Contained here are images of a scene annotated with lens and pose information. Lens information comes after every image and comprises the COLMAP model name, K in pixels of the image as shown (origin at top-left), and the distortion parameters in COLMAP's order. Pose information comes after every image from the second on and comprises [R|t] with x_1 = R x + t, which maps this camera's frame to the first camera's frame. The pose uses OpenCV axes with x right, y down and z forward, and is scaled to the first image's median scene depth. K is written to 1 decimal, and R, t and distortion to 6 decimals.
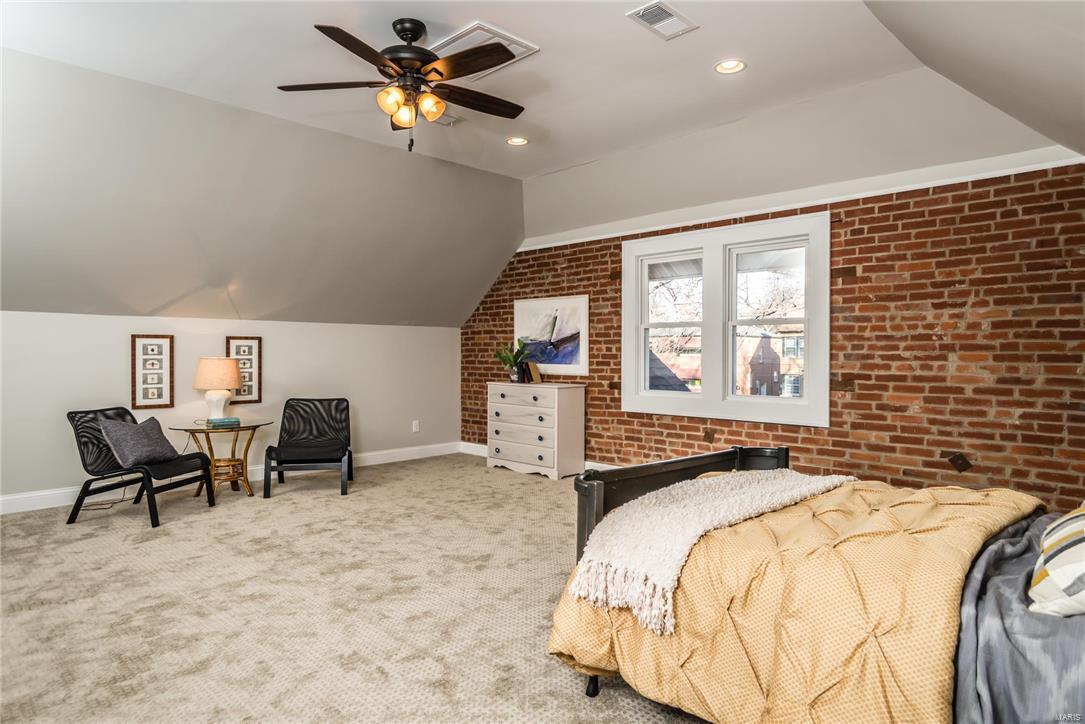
lens RADIAL K [[645.1, 0, 542.5], [0, 645.1, 362.0], [0, 0, 1]] dist [-0.000390, -0.000772]
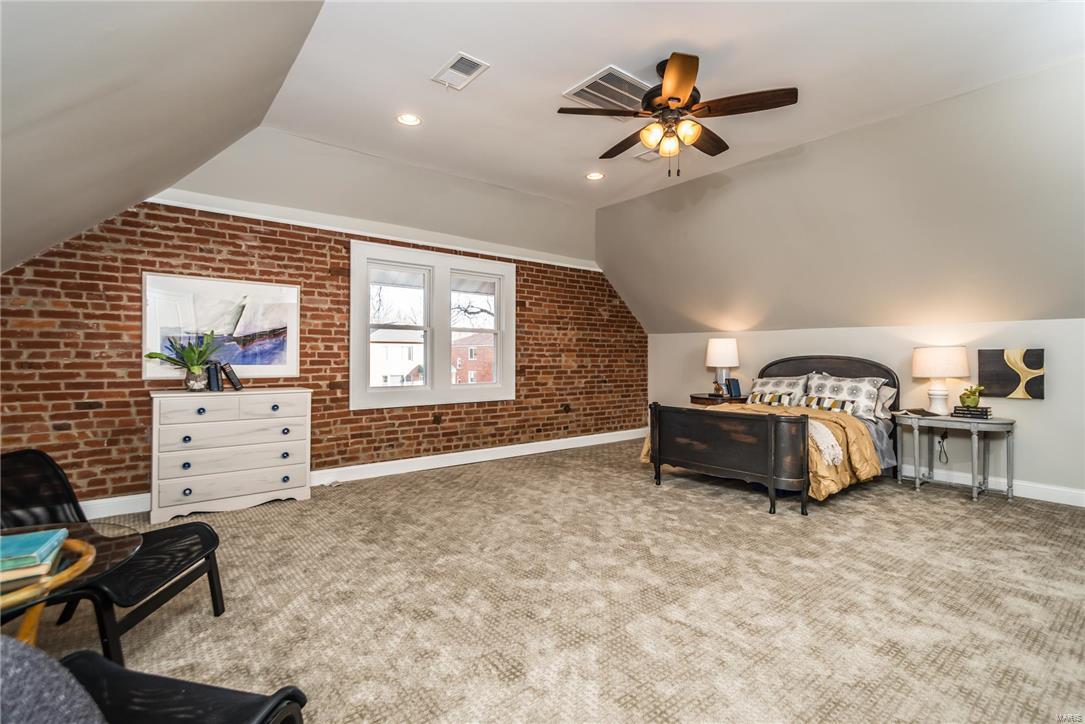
lens RADIAL K [[512.8, 0, 545.8], [0, 512.8, 358.9], [0, 0, 1]] dist [0.012079, -0.000876]
pose [[0.101692, -0.011016, 0.994755, -0.710224], [0.005733, 0.999929, 0.010488, -0.010526], [-0.994799, 0.004636, 0.101748, 0.695521]]
